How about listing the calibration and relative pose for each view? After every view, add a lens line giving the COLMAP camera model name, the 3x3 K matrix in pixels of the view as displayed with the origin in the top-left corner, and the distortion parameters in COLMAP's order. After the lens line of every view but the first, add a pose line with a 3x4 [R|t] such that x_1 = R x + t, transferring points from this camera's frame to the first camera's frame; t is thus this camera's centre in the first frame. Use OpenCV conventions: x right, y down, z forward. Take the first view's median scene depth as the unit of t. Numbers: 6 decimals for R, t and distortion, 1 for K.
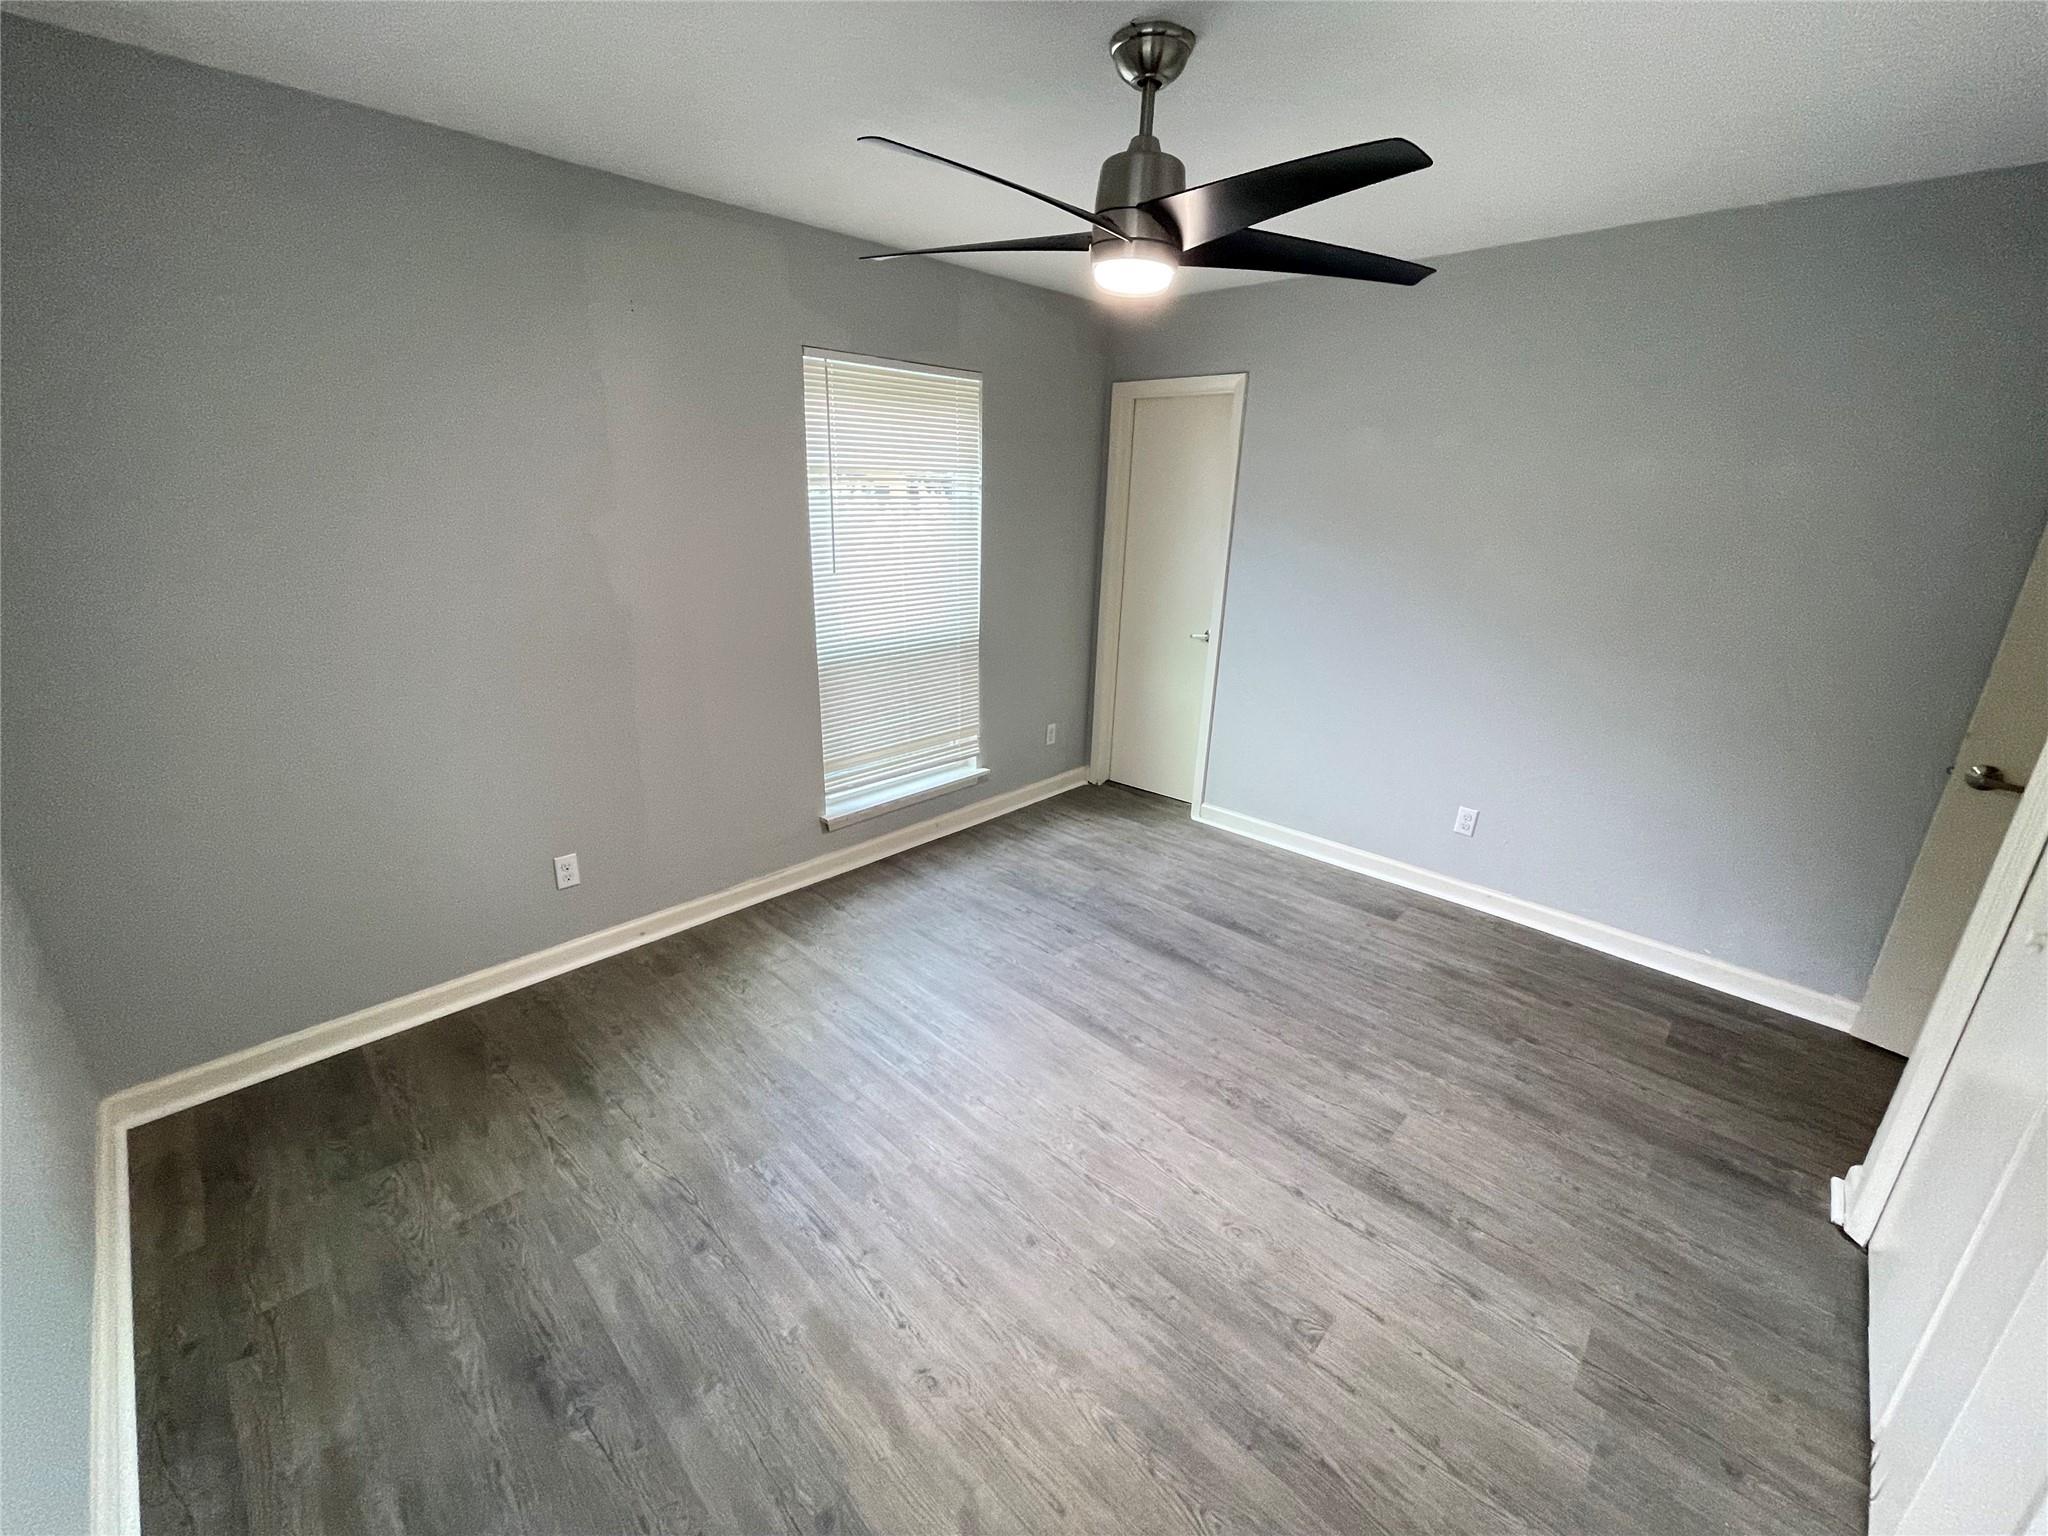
lens RADIAL K [[827.0, 0, 1027.9], [0, 827.0, 765.5], [0, 0, 1]] dist [-0.007858, 0.002349]
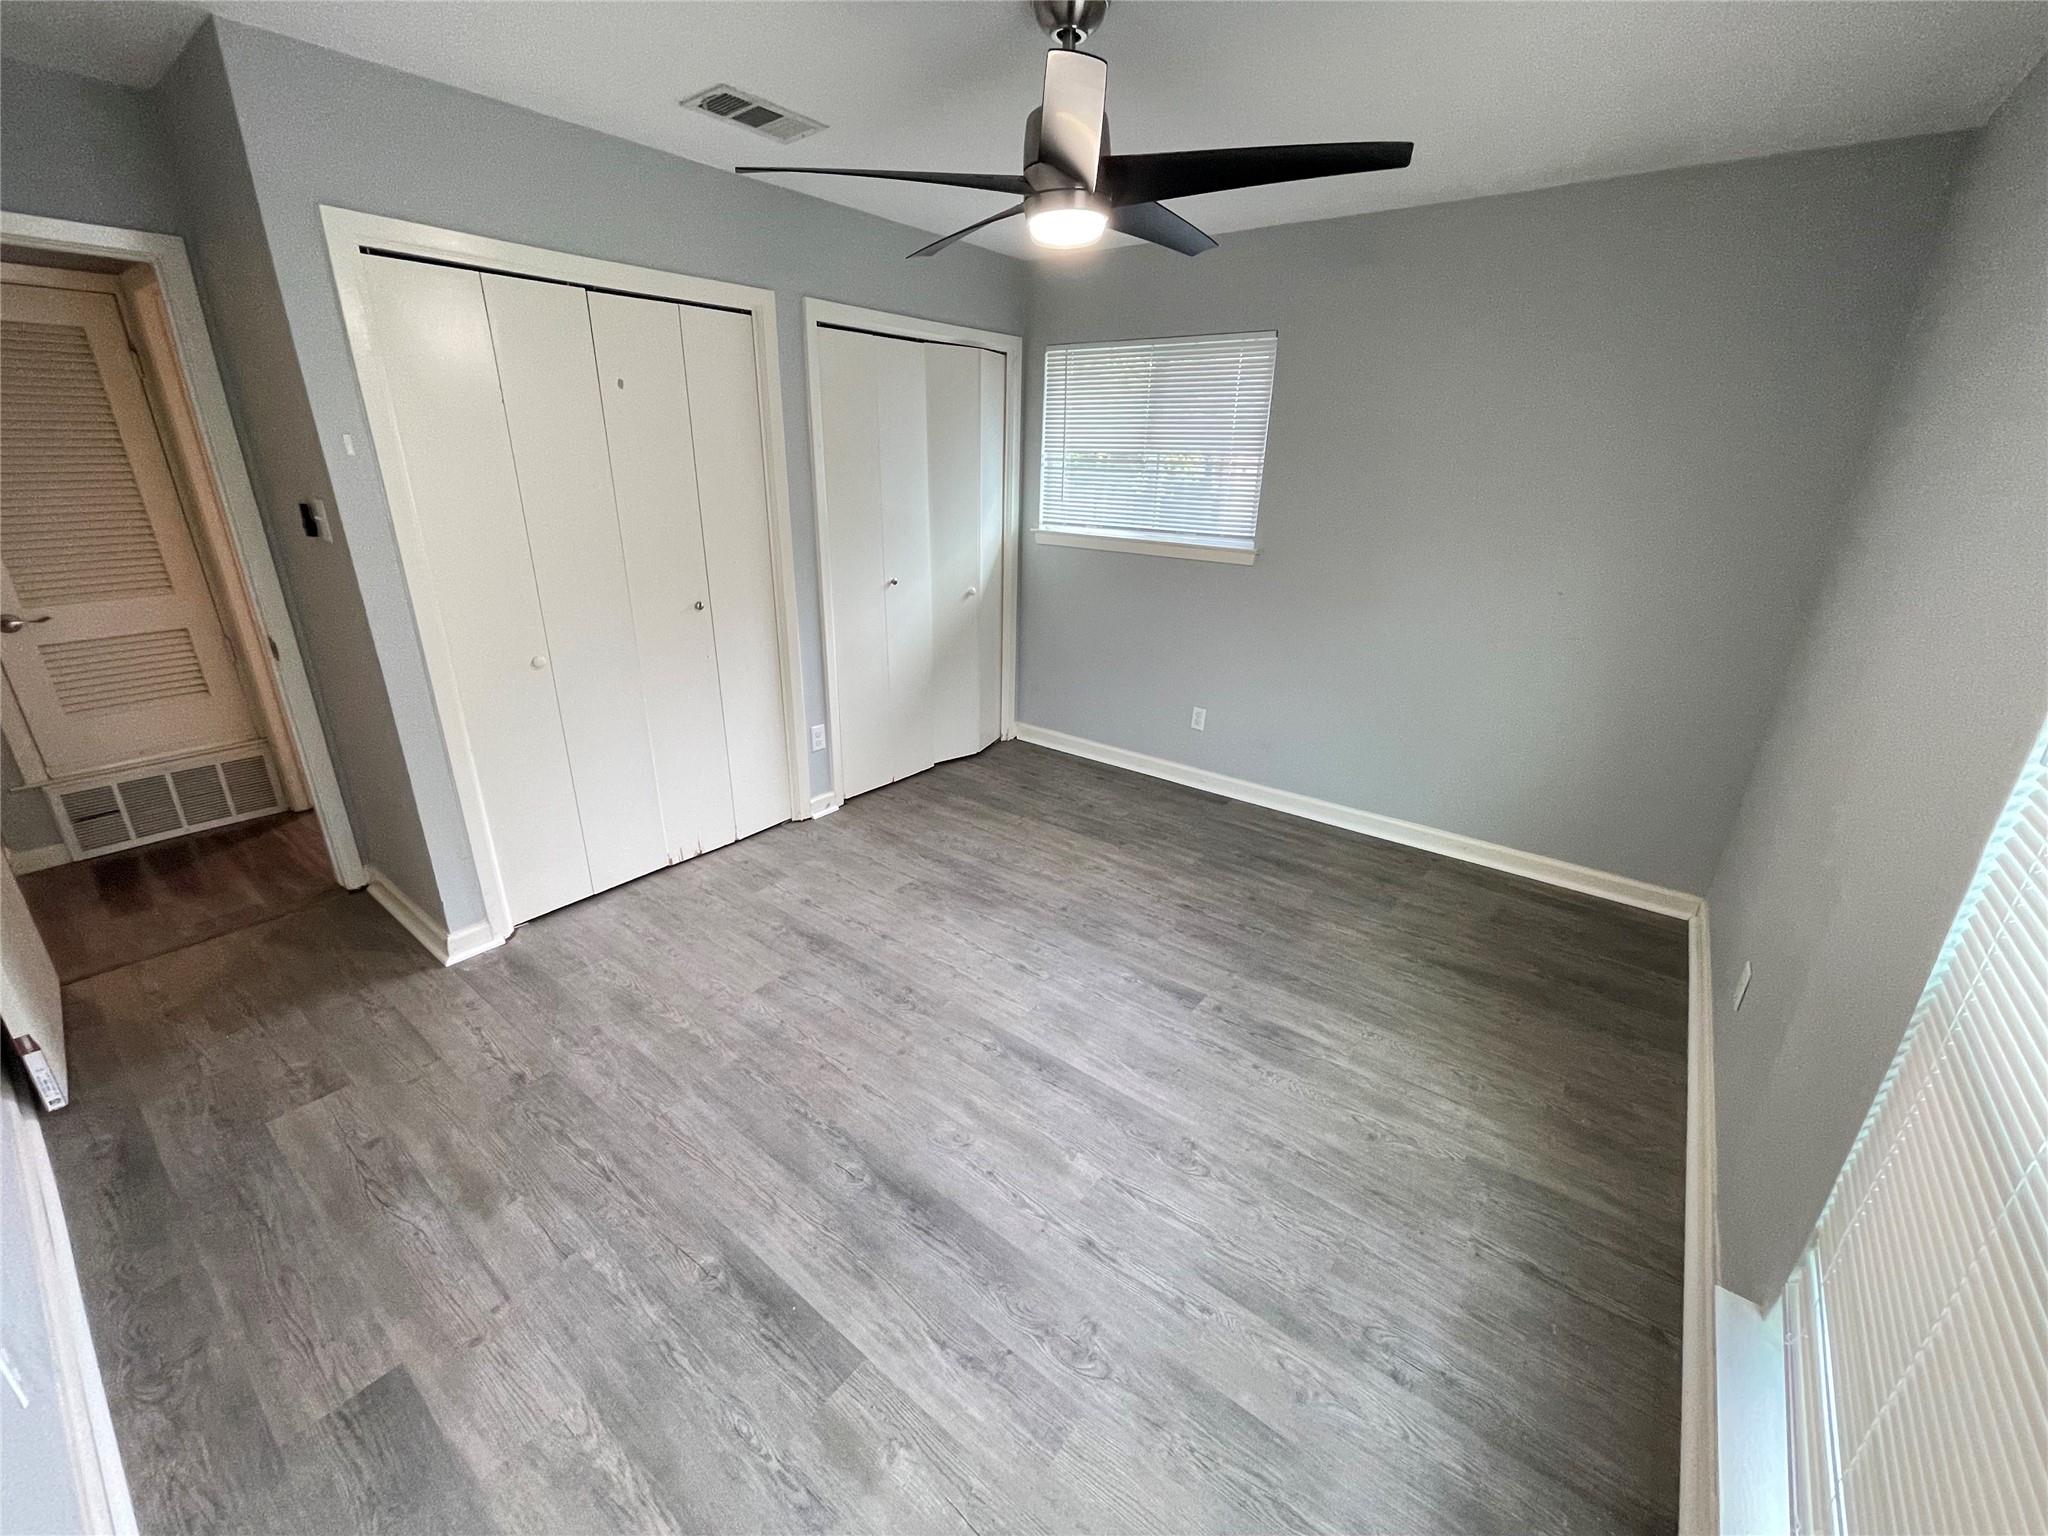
lens RADIAL K [[827.0, 0, 1023.5], [0, 827.0, 768.9], [0, 0, 1]] dist [-0.007858, 0.002349]
pose [[-0.993561, -0.006190, -0.113131, 0.216345], [-0.077362, 0.766572, 0.637482, -0.537853], [0.082777, 0.642129, -0.762115, 1.642231]]
